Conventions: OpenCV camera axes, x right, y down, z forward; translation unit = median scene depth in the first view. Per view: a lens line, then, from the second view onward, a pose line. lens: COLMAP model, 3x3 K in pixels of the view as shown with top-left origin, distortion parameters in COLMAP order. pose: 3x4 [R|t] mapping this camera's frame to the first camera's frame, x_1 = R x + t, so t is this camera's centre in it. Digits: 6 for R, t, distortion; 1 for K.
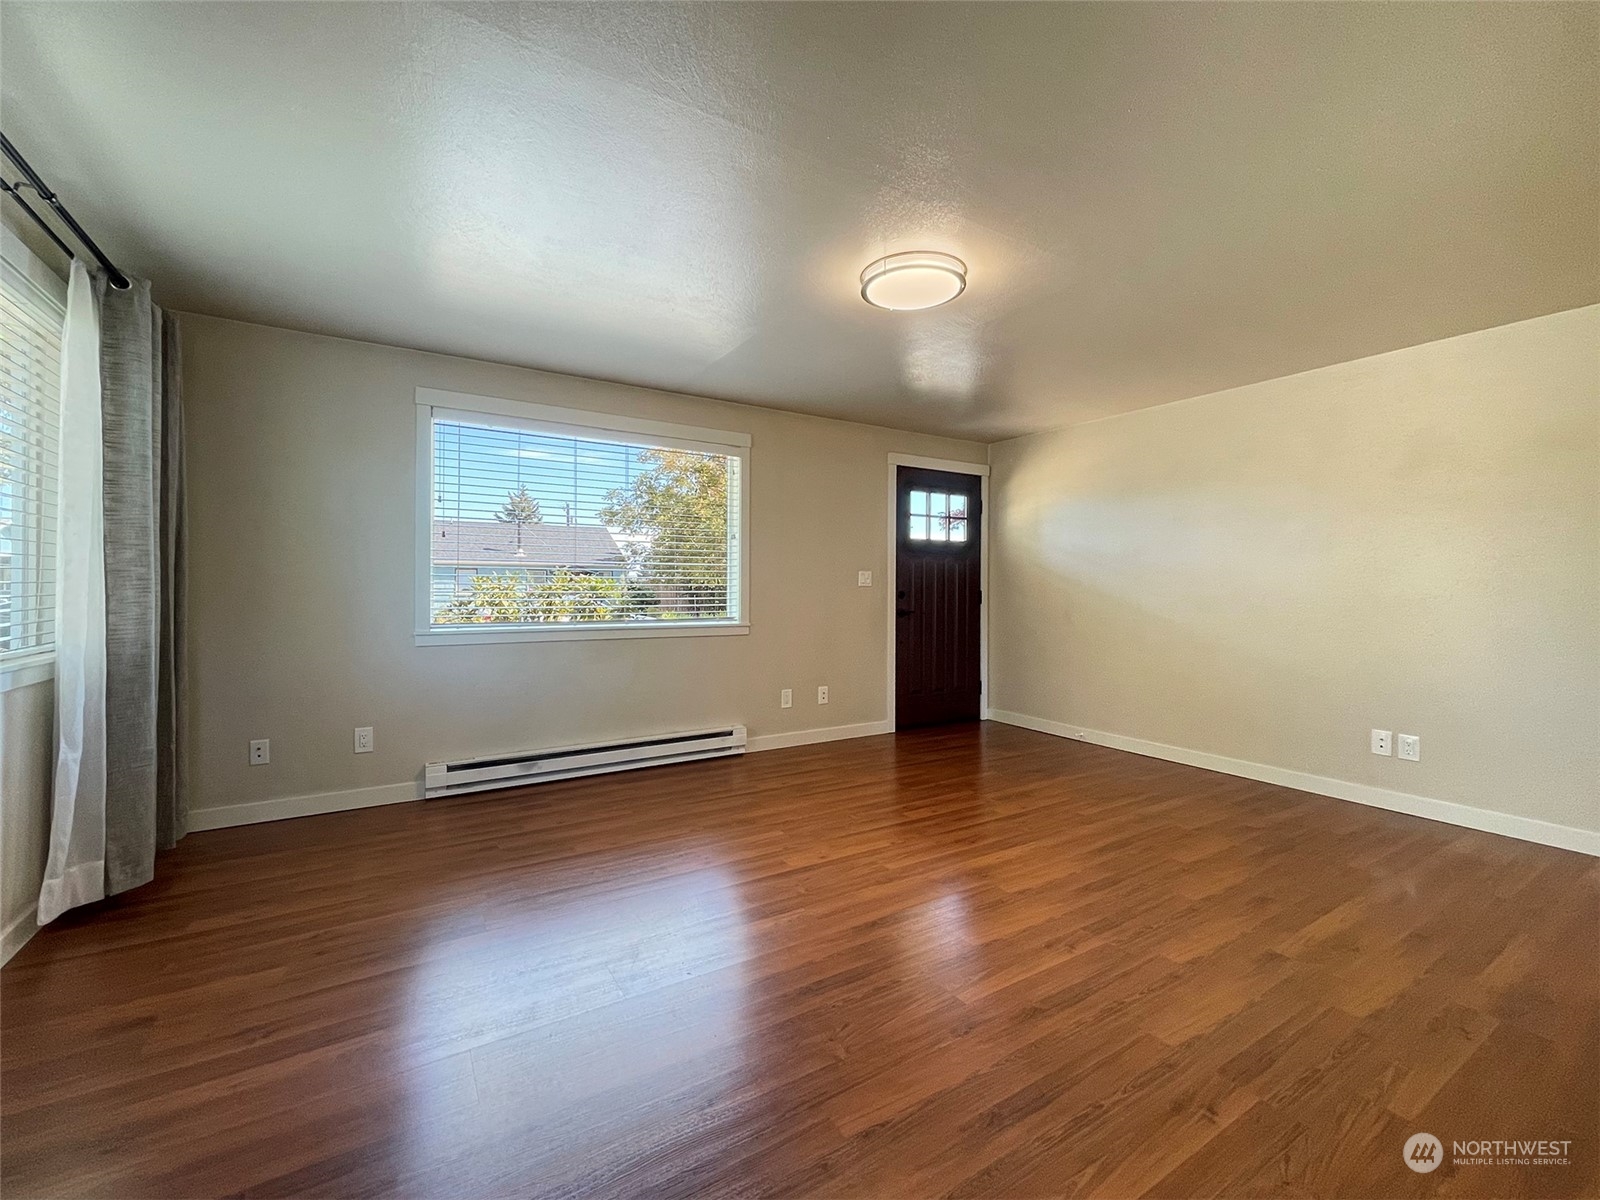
lens RADIAL K [[667.0, 0, 815.3], [0, 667.0, 584.4], [0, 0, 1]] dist [0.000741, -0.001051]
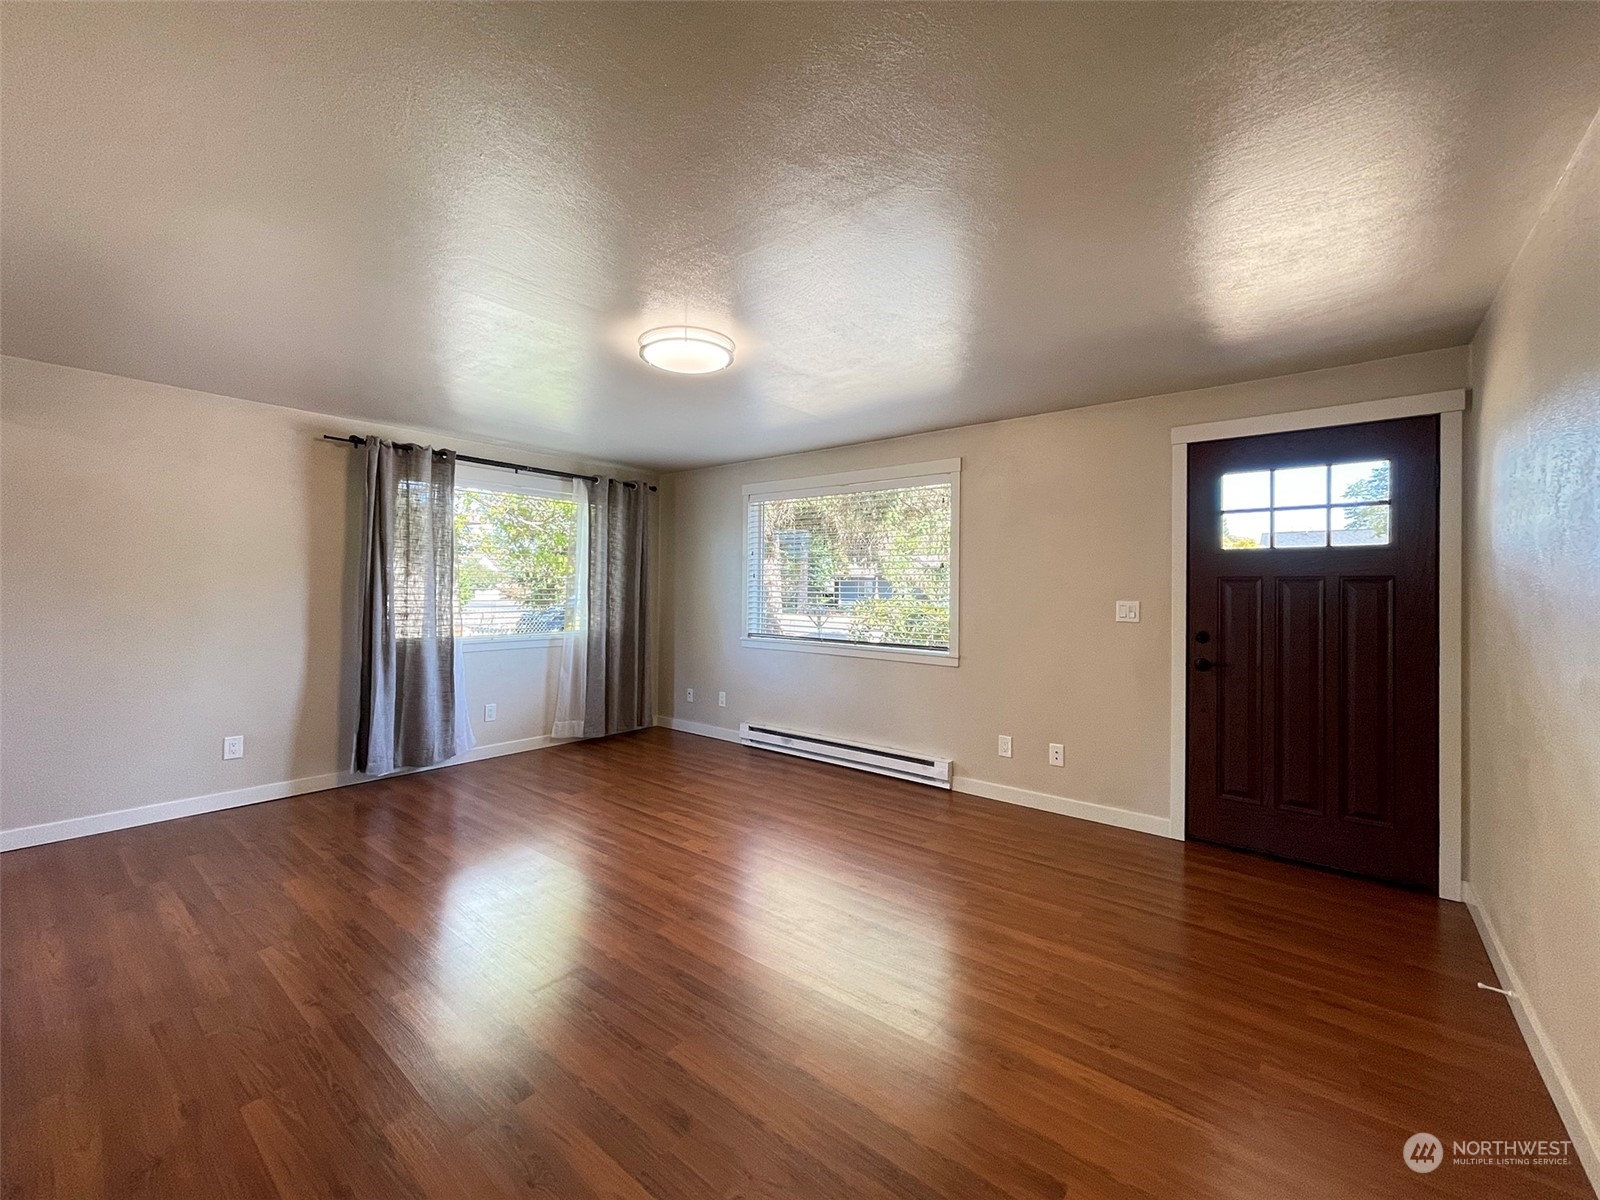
lens RADIAL K [[667.0, 0, 784.1], [0, 667.0, 587.8], [0, 0, 1]] dist [0.000741, -0.001051]
pose [[0.297017, -0.003116, -0.954867, 0.685004], [-0.003022, 0.999987, -0.004204, -0.031122], [0.954867, 0.004134, 0.297004, 0.445930]]
